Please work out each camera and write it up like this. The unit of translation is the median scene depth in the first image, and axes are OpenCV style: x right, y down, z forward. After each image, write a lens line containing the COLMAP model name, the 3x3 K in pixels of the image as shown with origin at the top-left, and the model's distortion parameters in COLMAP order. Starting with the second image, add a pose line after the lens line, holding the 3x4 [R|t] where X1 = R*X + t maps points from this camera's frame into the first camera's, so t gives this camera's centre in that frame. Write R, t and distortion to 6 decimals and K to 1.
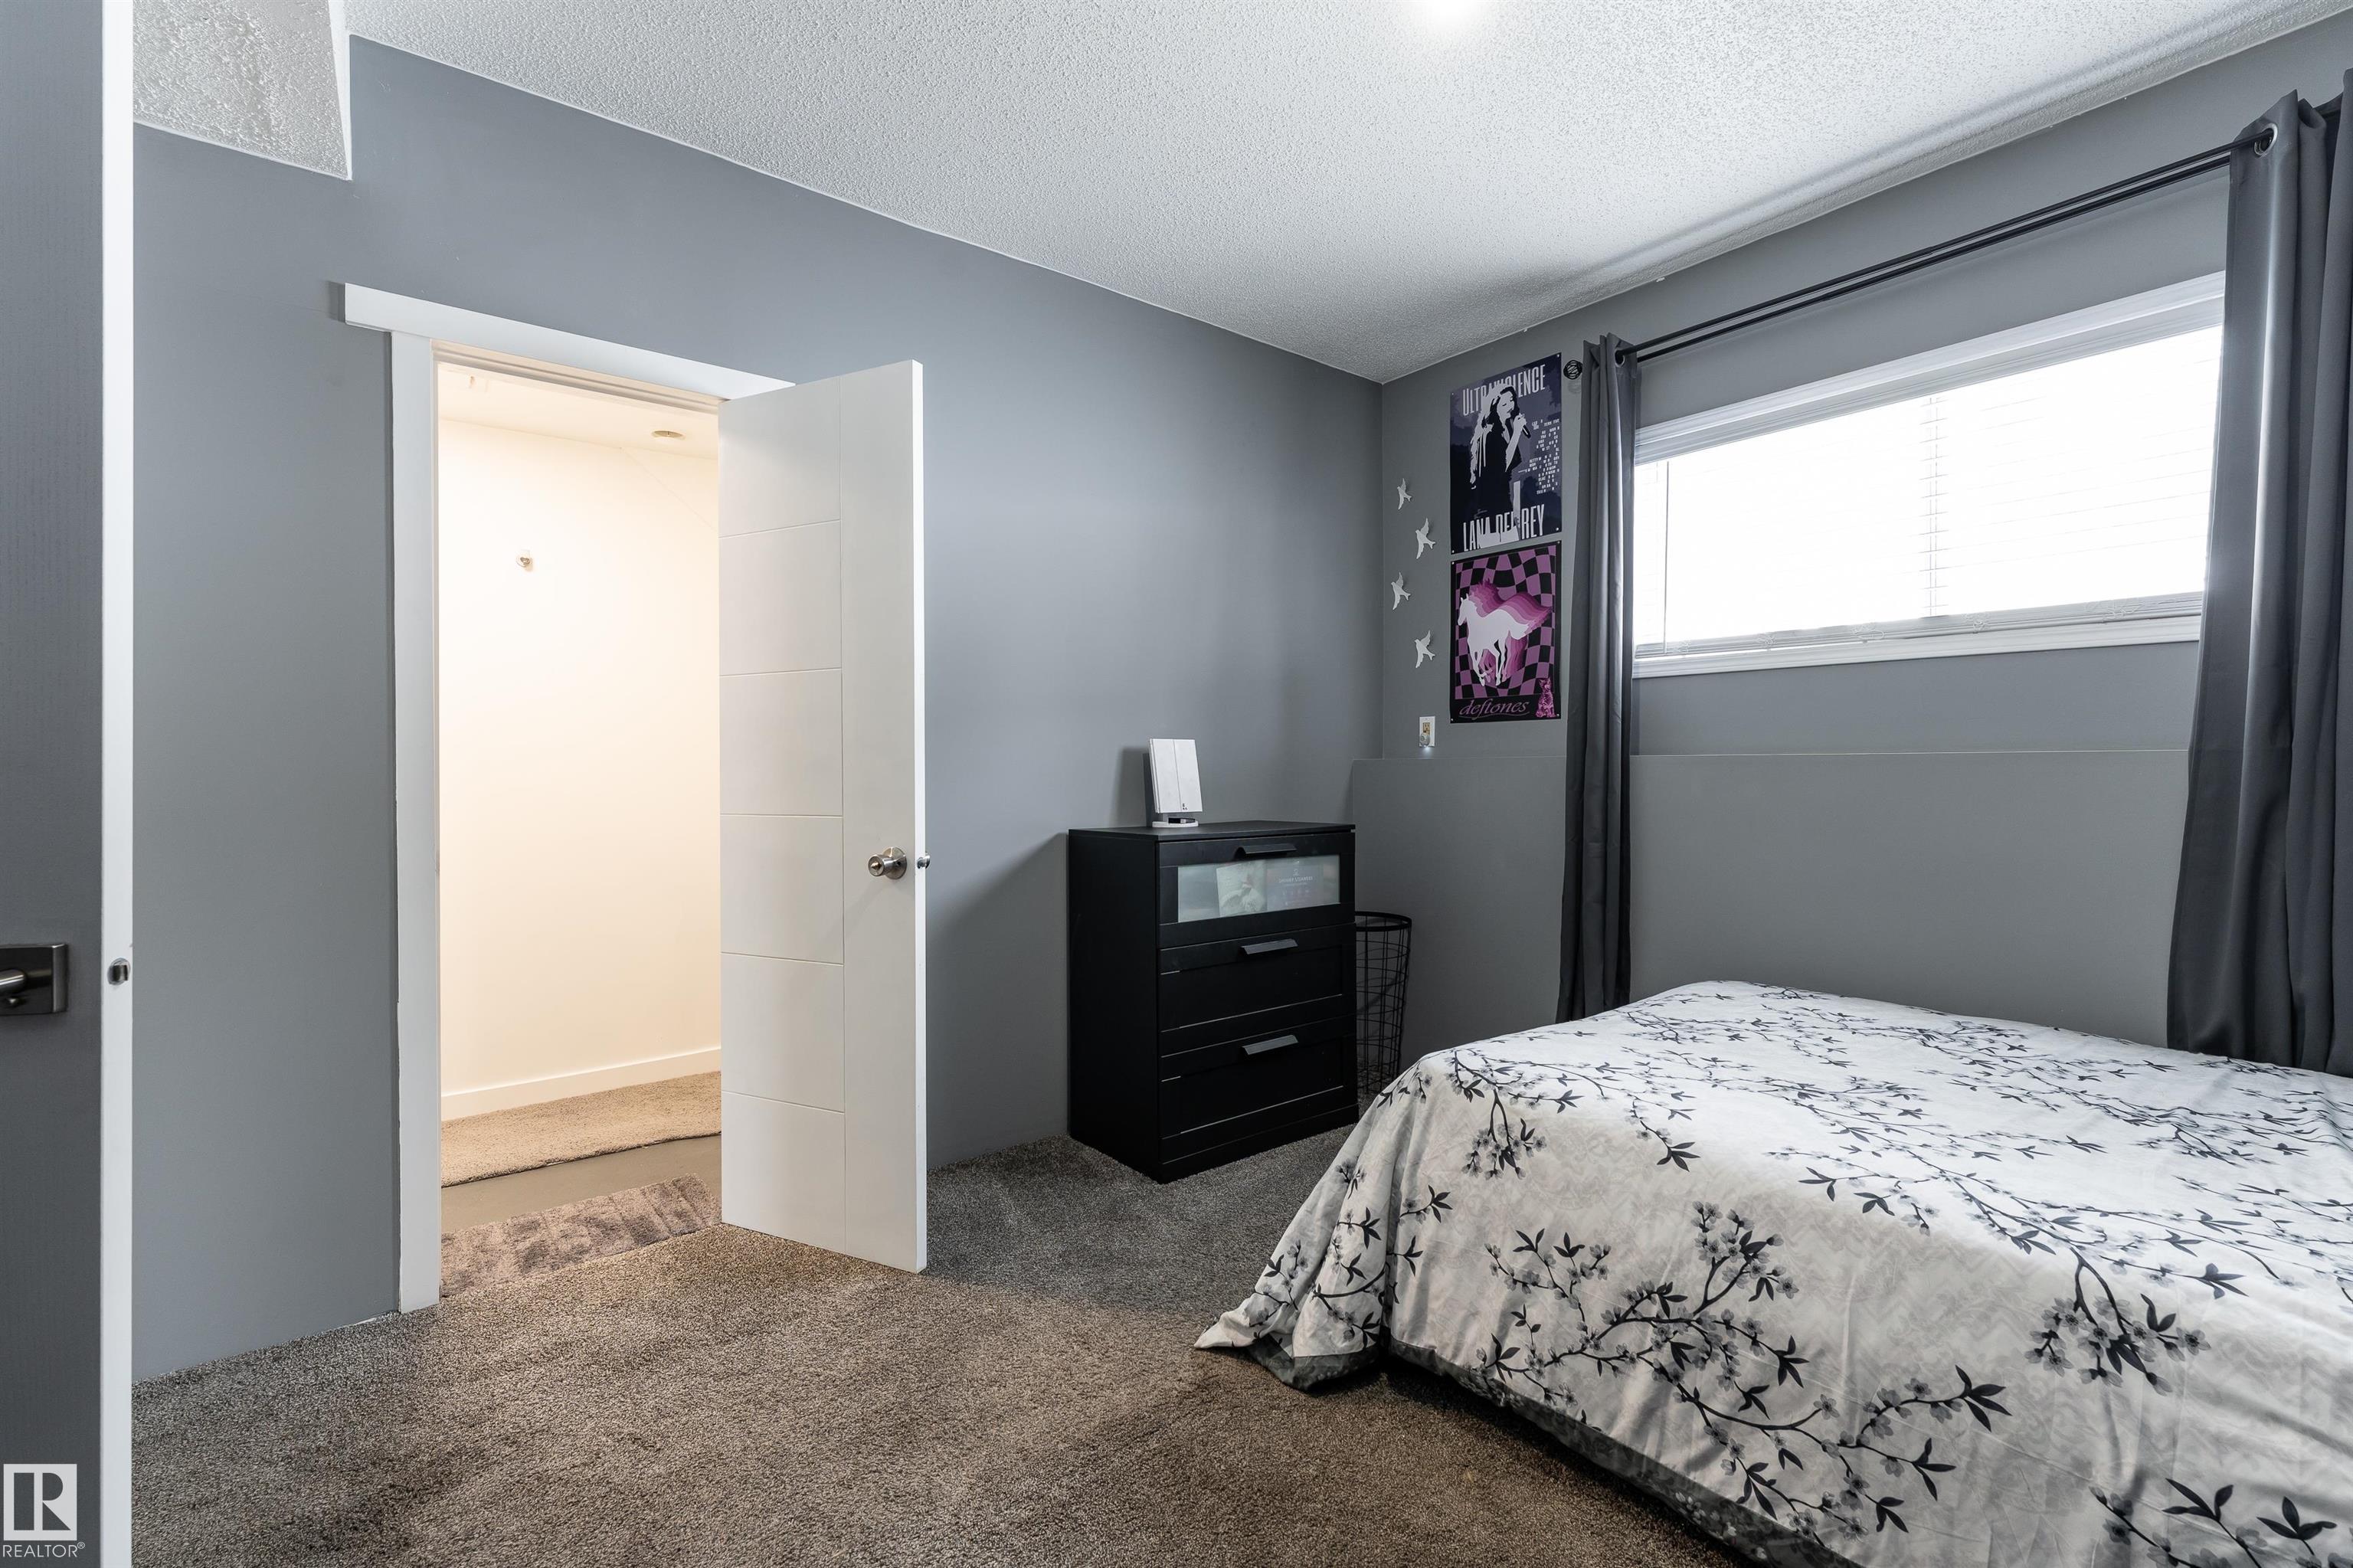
lens RADIAL K [[1013.8, 0, 1179.0], [0, 1013.8, 774.7], [0, 0, 1]] dist [-0.000279, 0.000135]
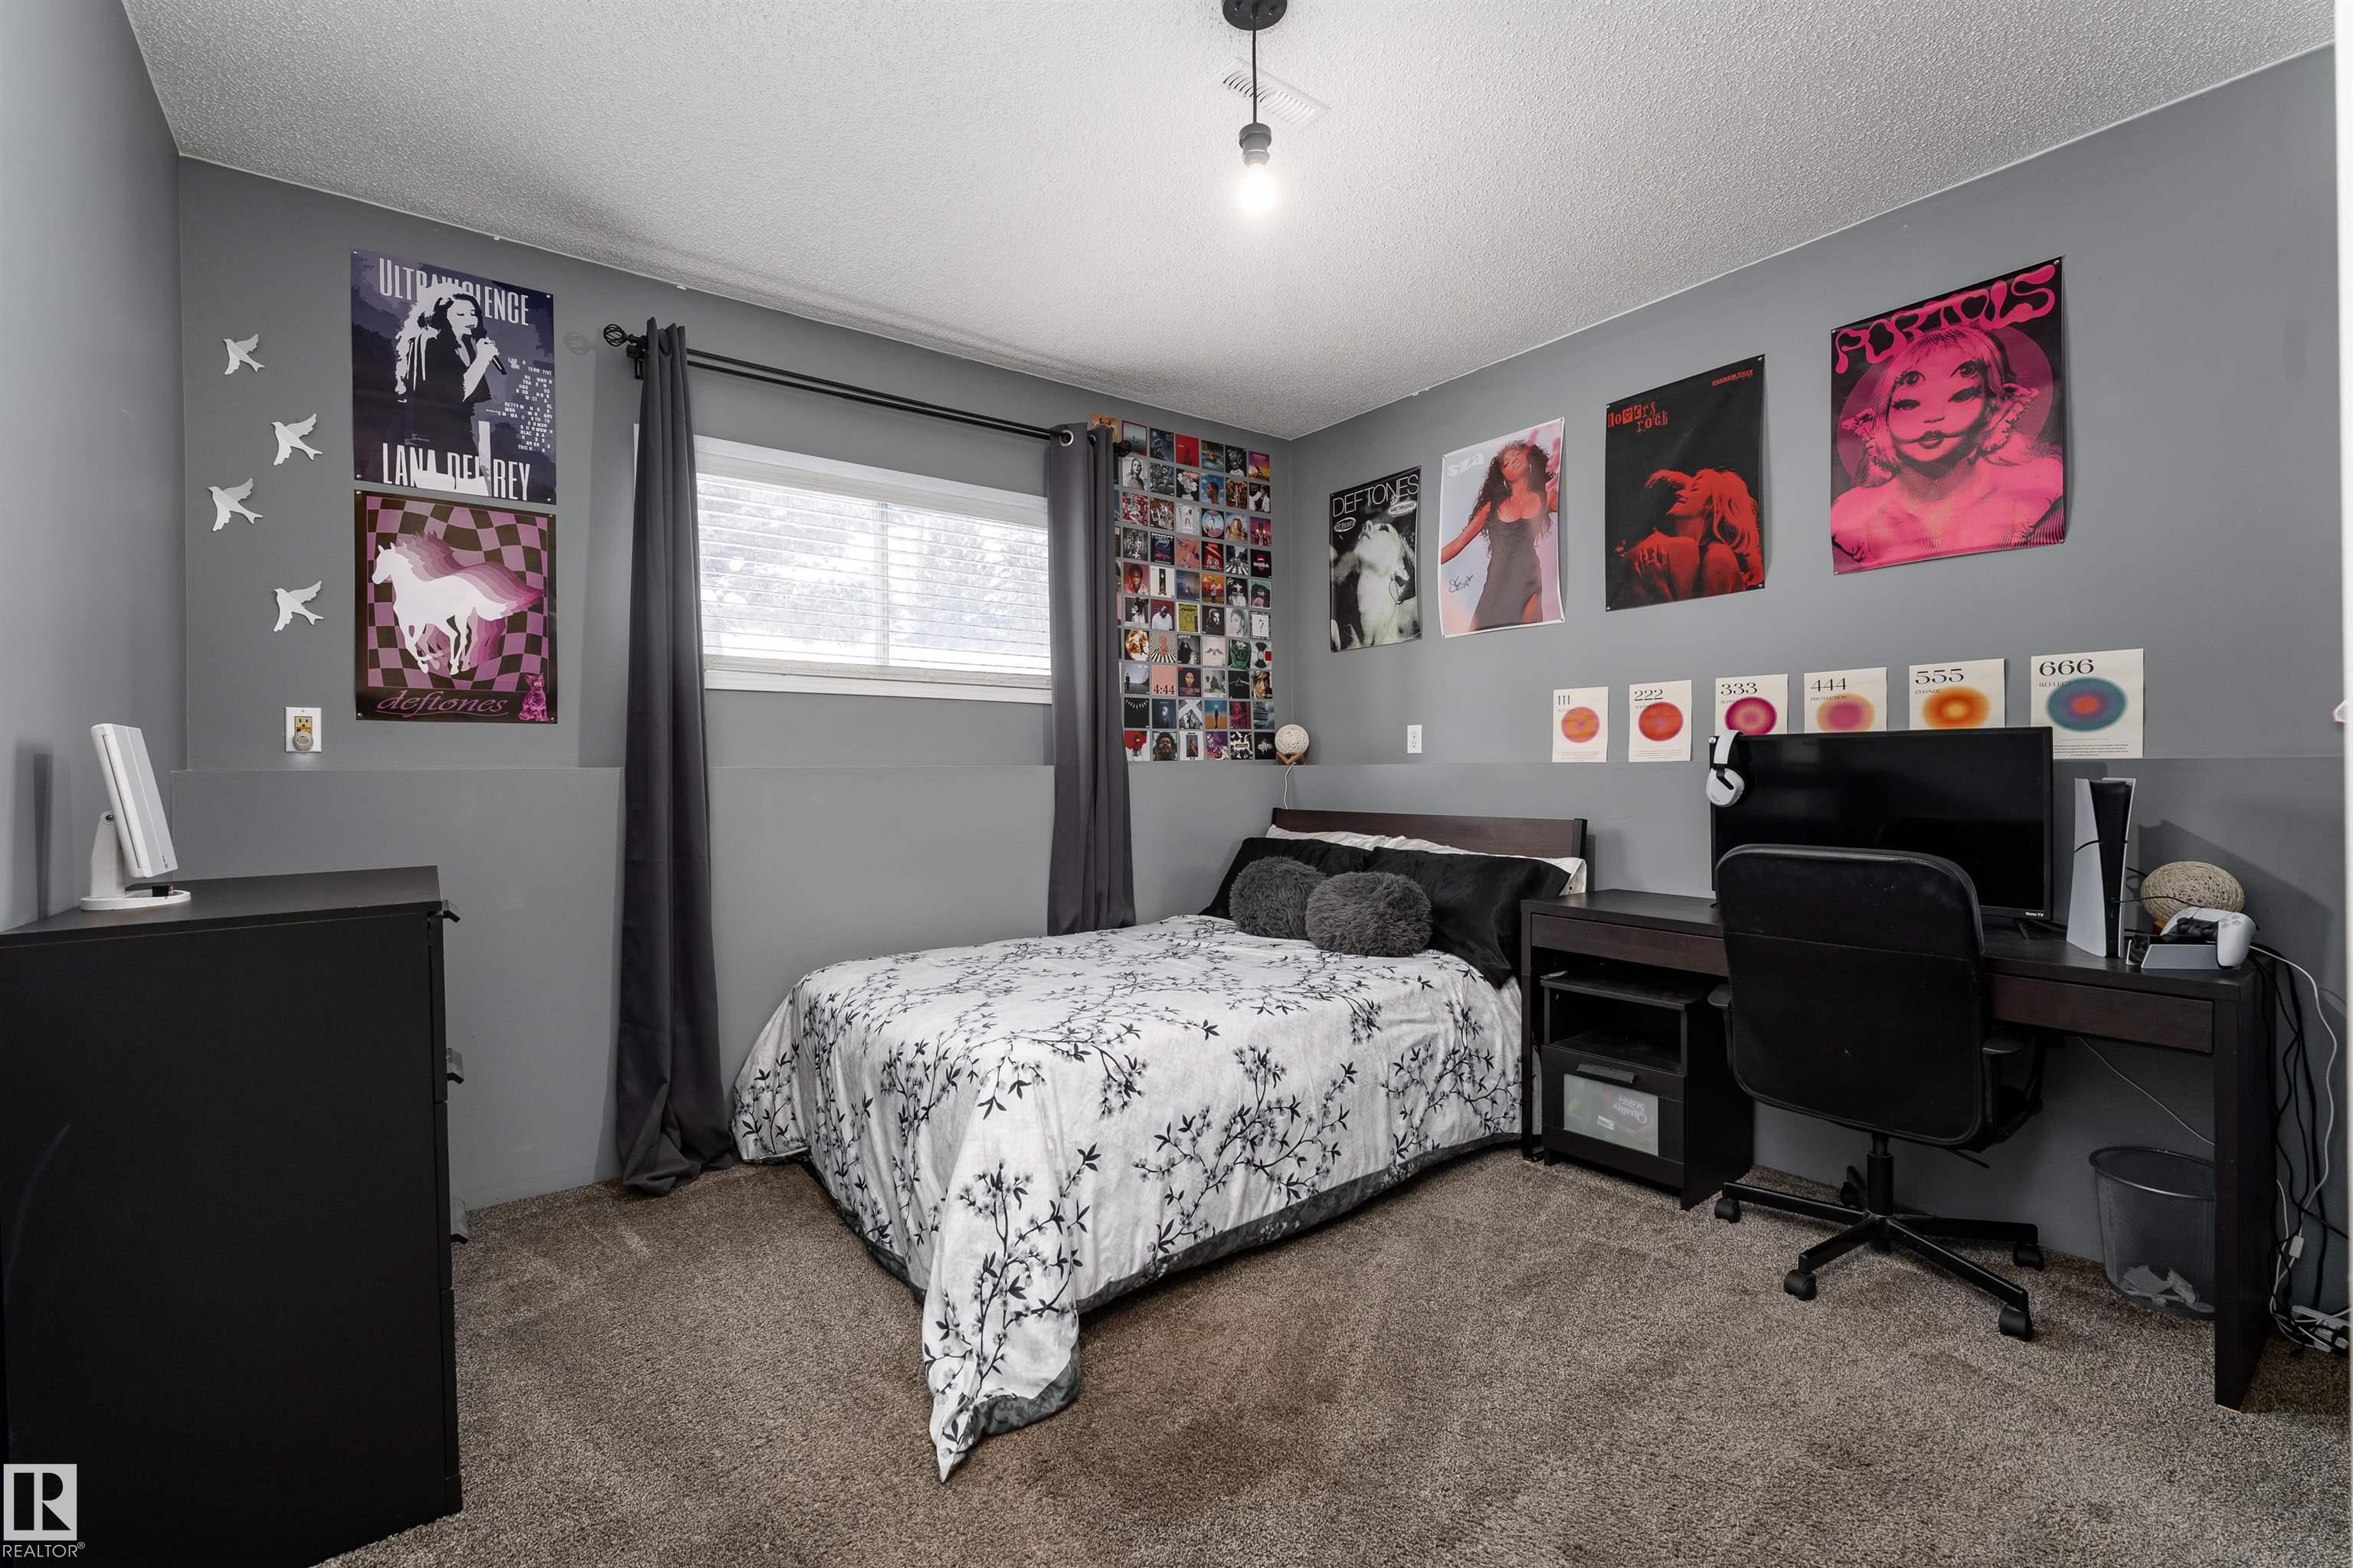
lens RADIAL K [[1013.8, 0, 1179.0], [0, 1013.8, 774.7], [0, 0, 1]] dist [-0.000279, 0.000135]
pose [[0.012529, 0.001362, 0.999921, -0.524721], [0.017958, 0.999837, -0.001587, -0.001905], [-0.999760, 0.017976, 0.012503, 0.523676]]
